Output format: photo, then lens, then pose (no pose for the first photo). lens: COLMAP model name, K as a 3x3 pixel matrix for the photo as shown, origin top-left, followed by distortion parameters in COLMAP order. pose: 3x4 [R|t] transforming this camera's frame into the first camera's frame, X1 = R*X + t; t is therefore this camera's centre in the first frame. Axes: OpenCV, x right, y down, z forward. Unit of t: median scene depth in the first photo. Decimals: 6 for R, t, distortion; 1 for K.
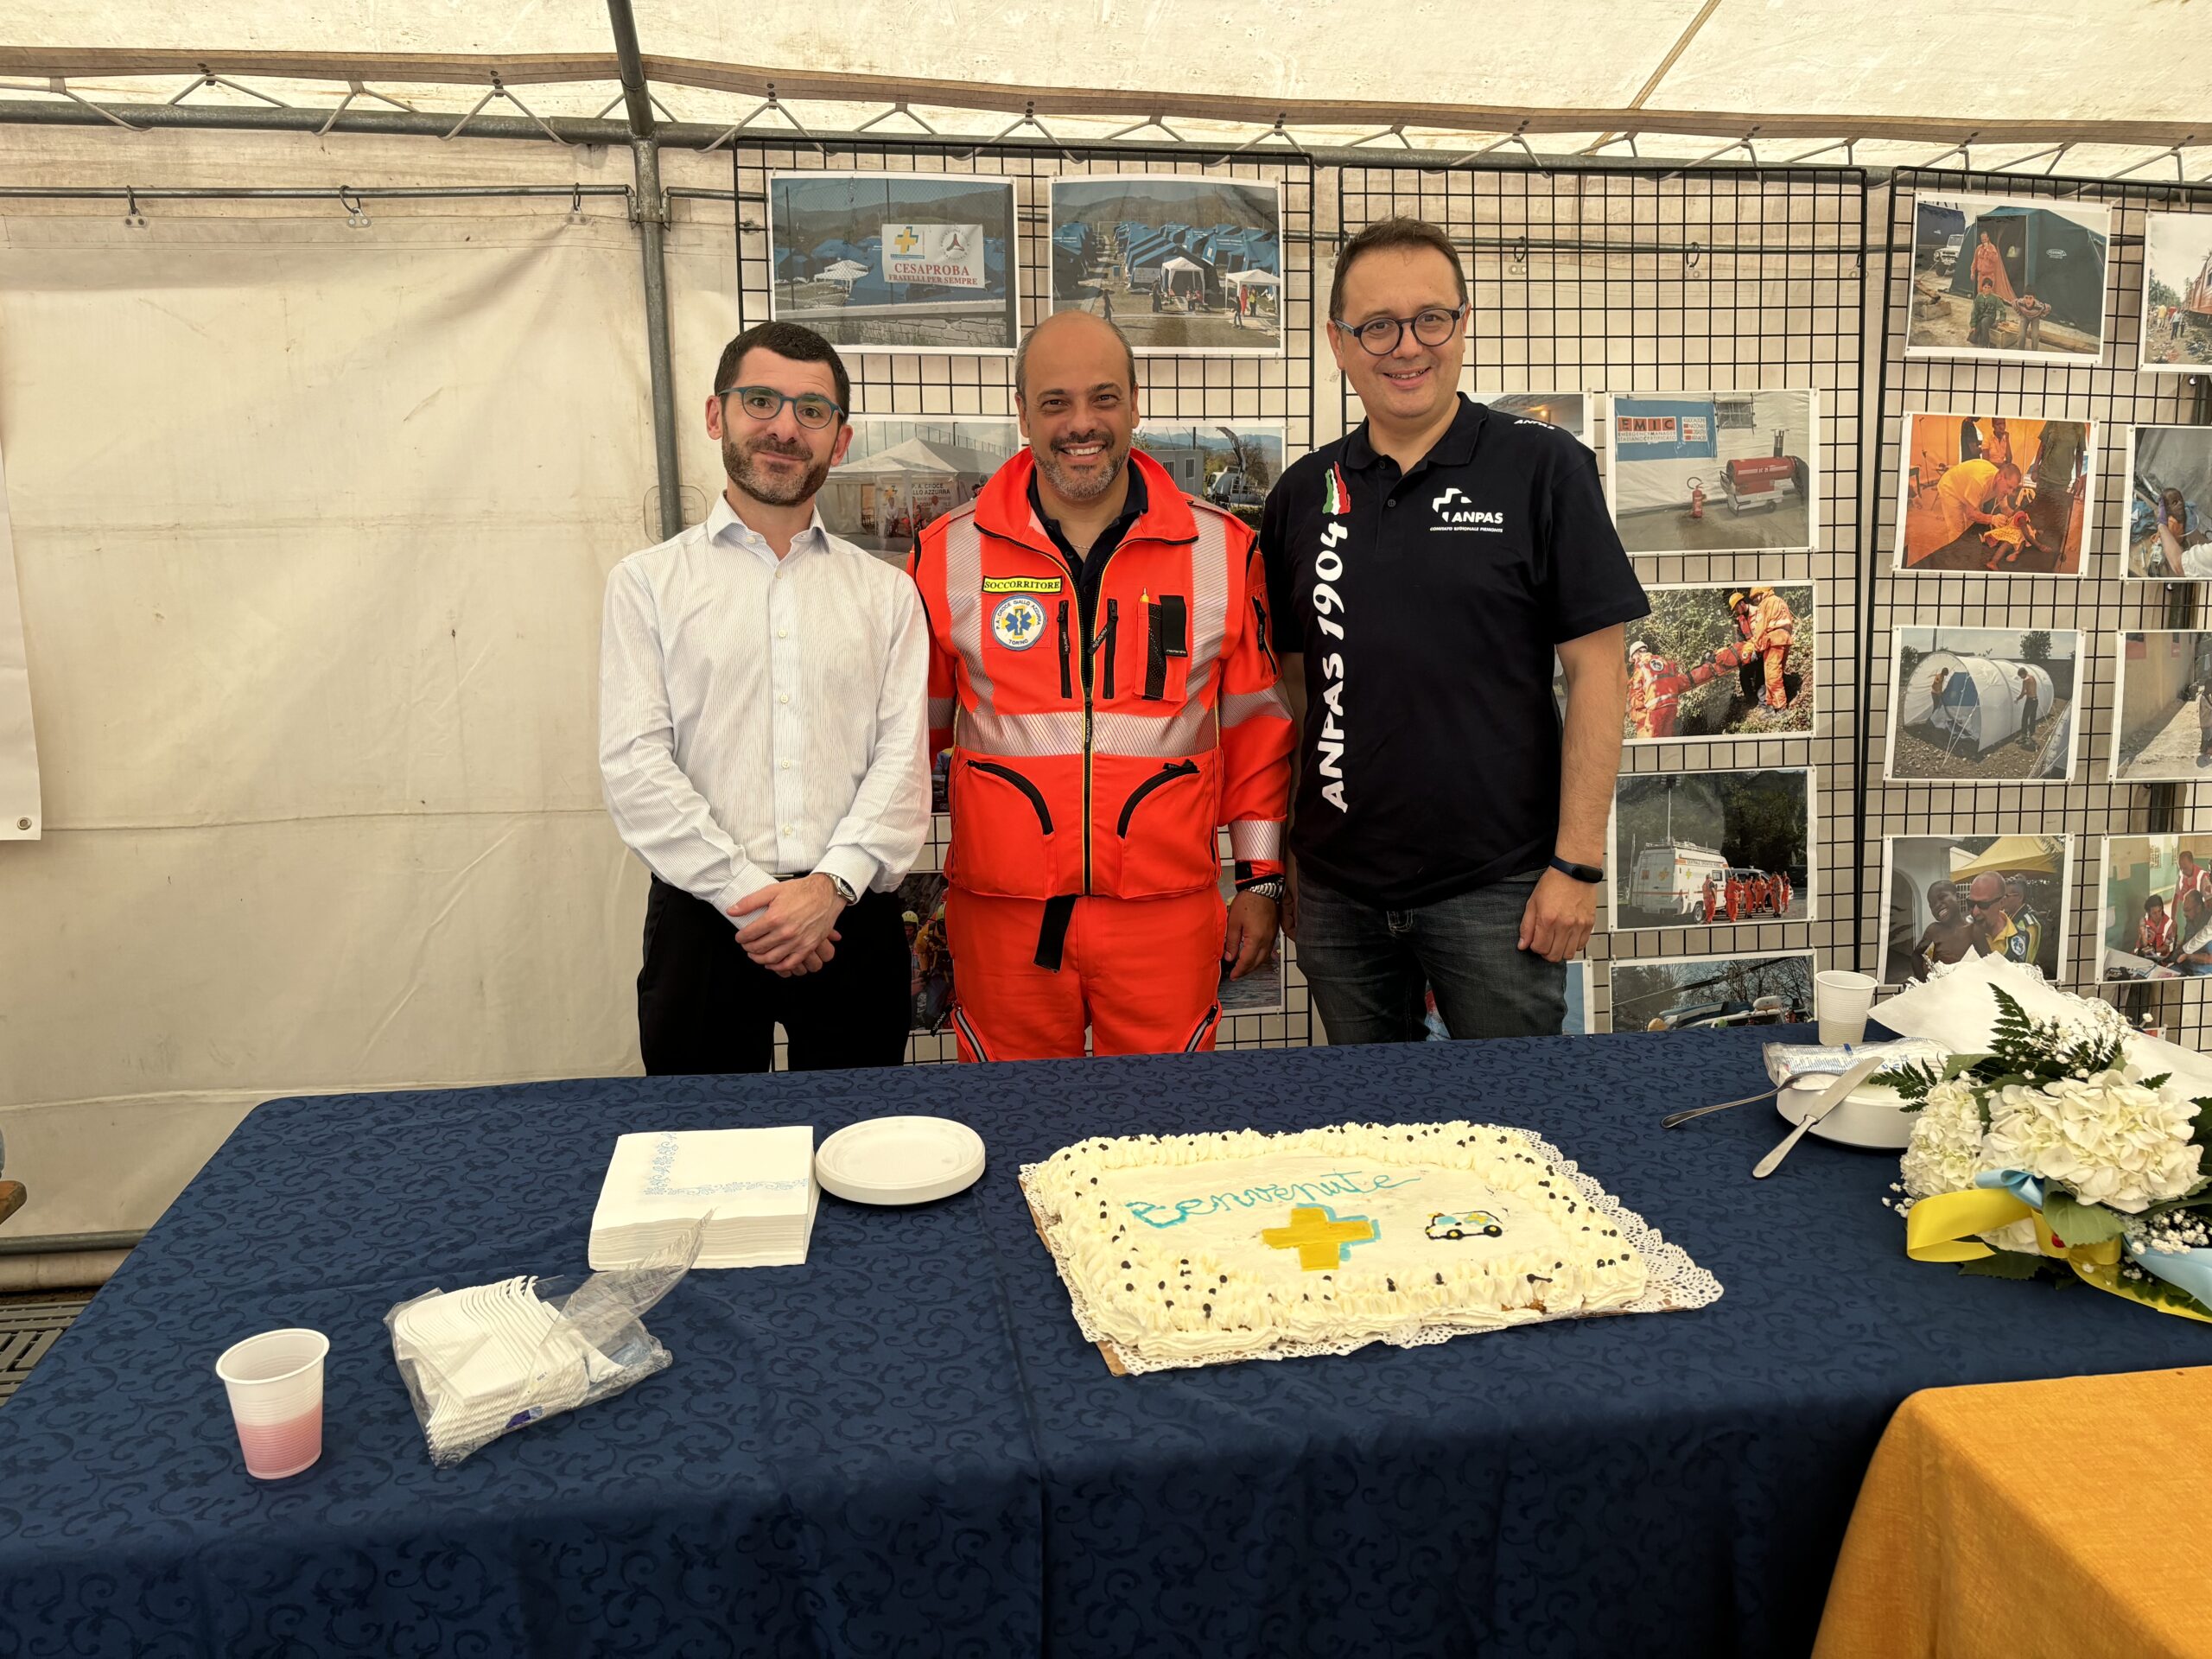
lens RADIAL K [[1697.8, 0, 1106.0], [0, 1697.8, 829.5], [0, 0, 1]] dist [-0.010033, 0.072518]
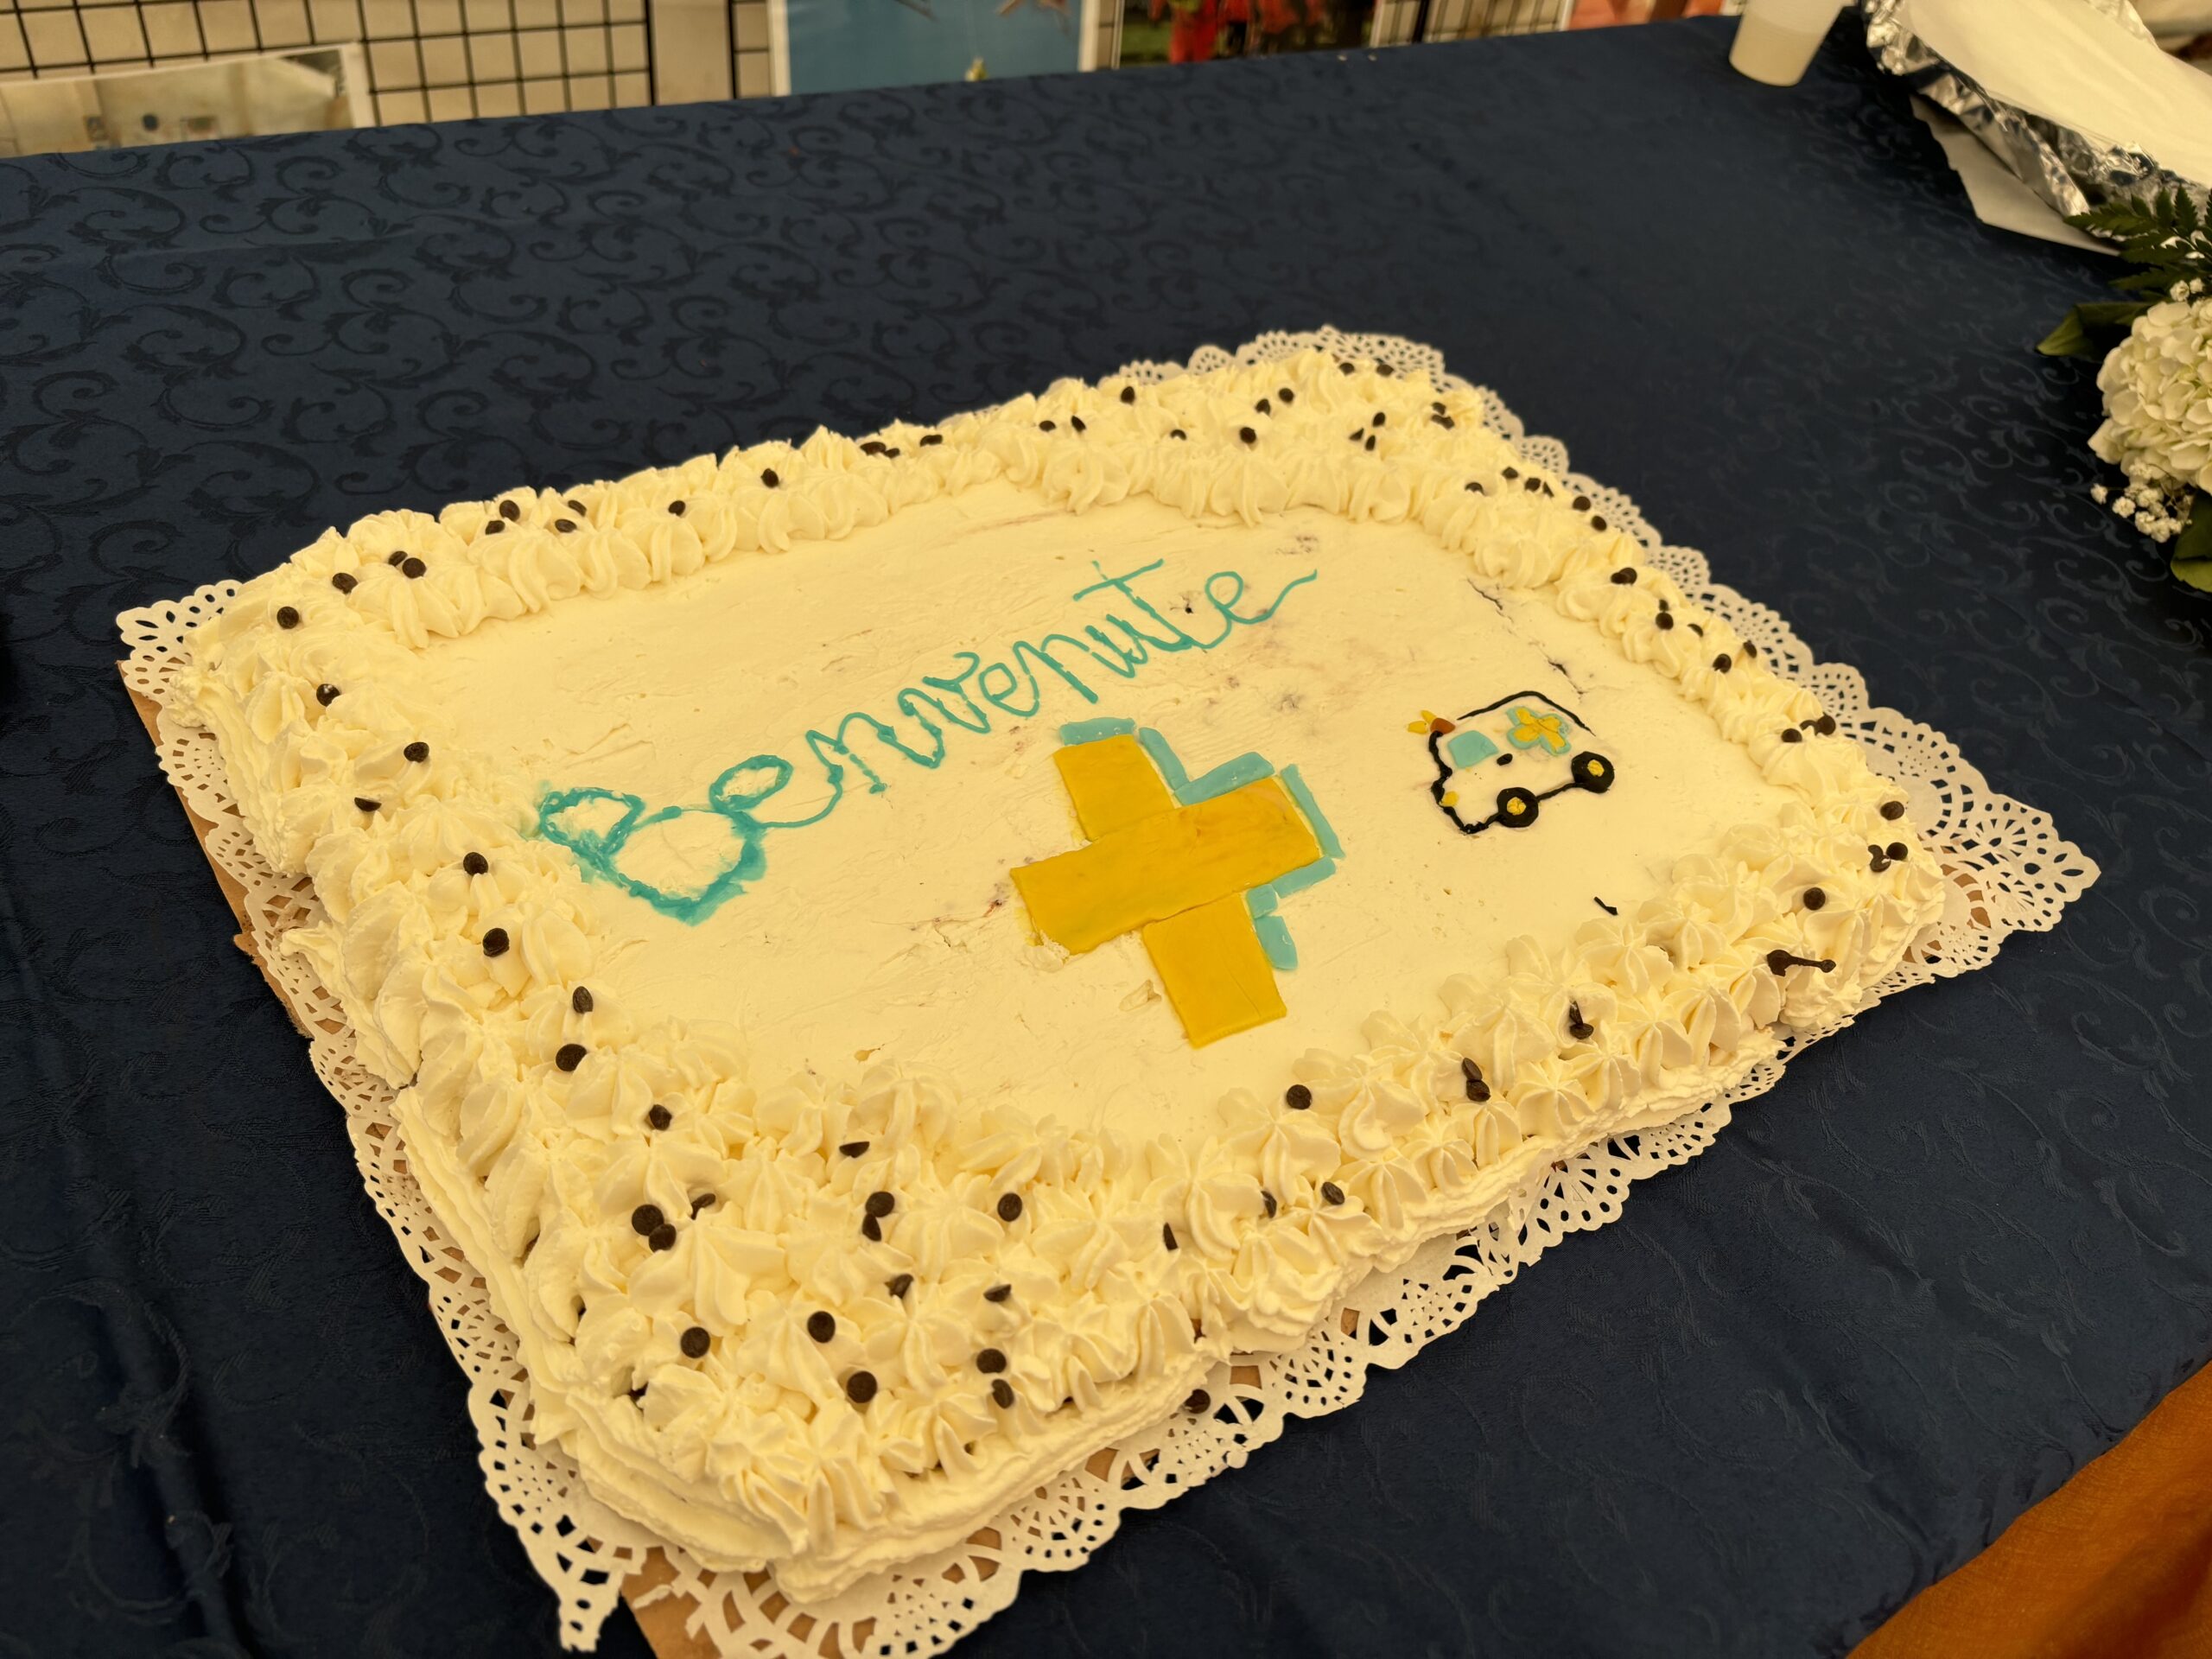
lens RADIAL K [[1725.9, 0, 1142.2], [0, 1725.9, 830.9], [0, 0, 1]] dist [0.048199, -0.091339]
pose [[0.902702, -0.174738, 0.393185, -0.008422], [-0.087408, 0.820291, 0.565228, 0.022495], [-0.421293, -0.544600, 0.725205, 0.434310]]
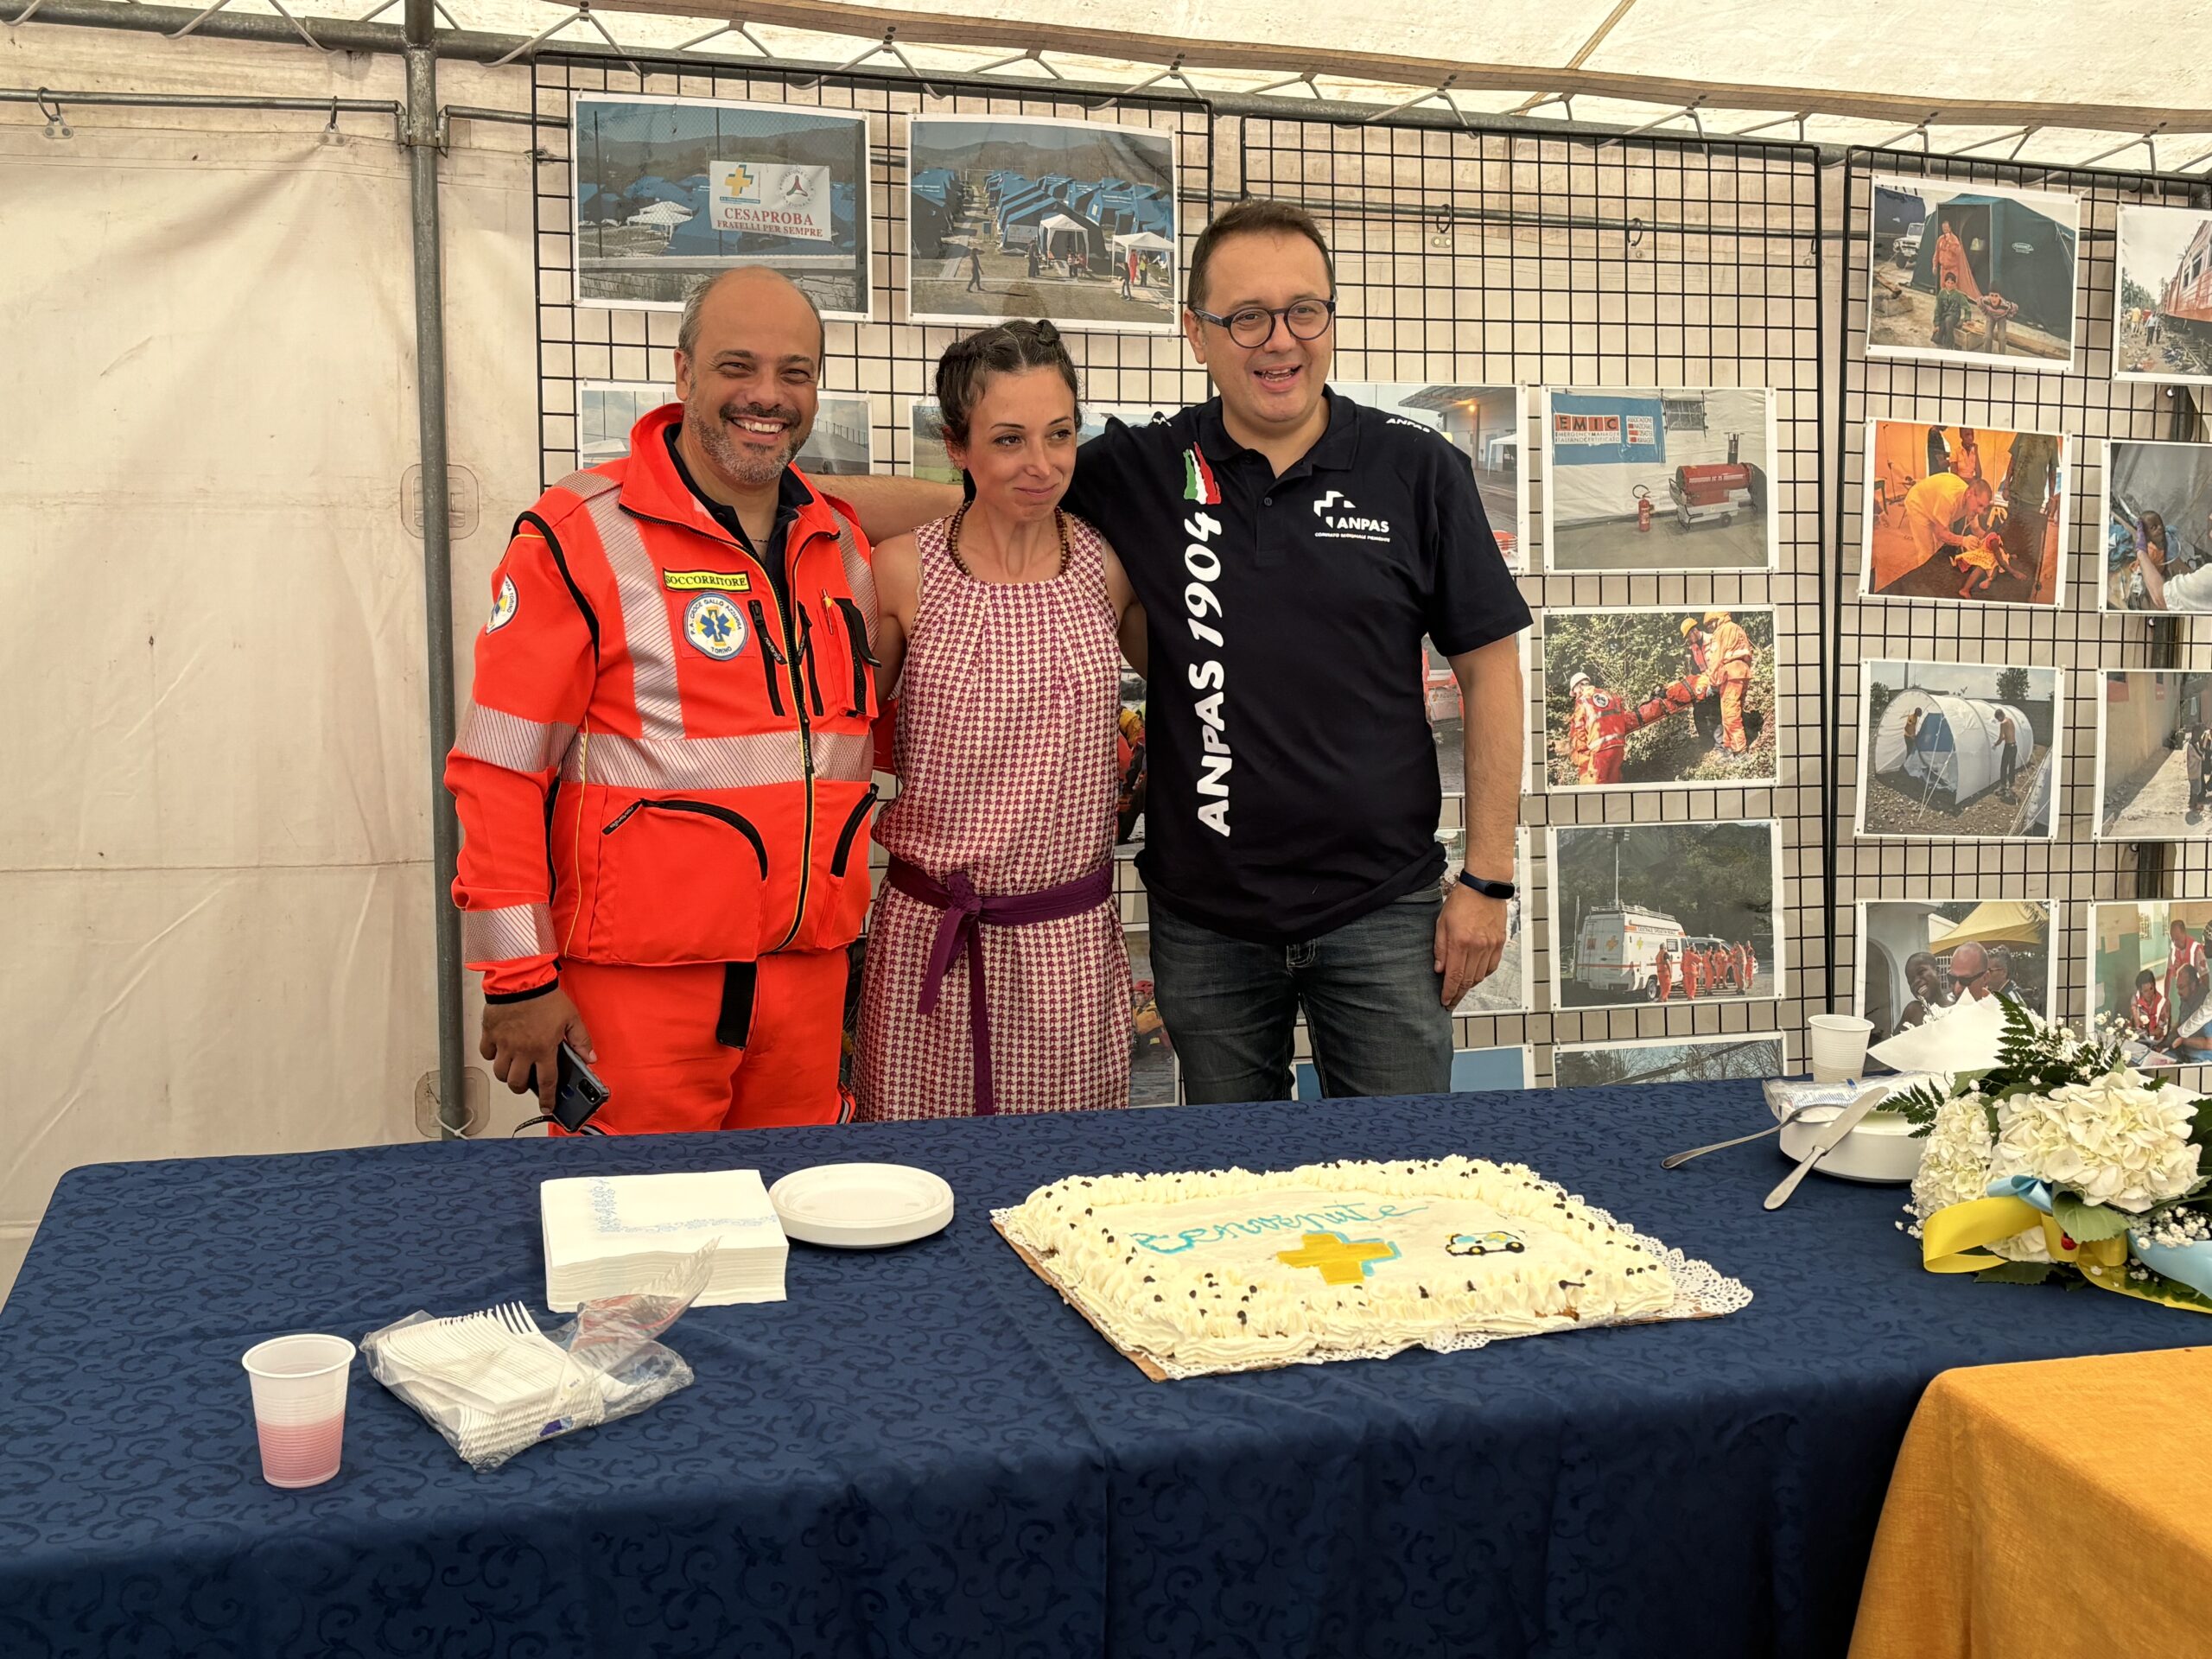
lens RADIAL K [[2321.2, 0, 1102.6], [0, 2321.2, 833.2], [0, 0, 1]] dist [0.124740, -0.355758]
pose [[0.990873, 0.003351, 0.134759, -0.103373], [0.004363, 0.998370, -0.056906, 0.044417], [-0.134730, 0.056974, 0.989243, -0.162215]]
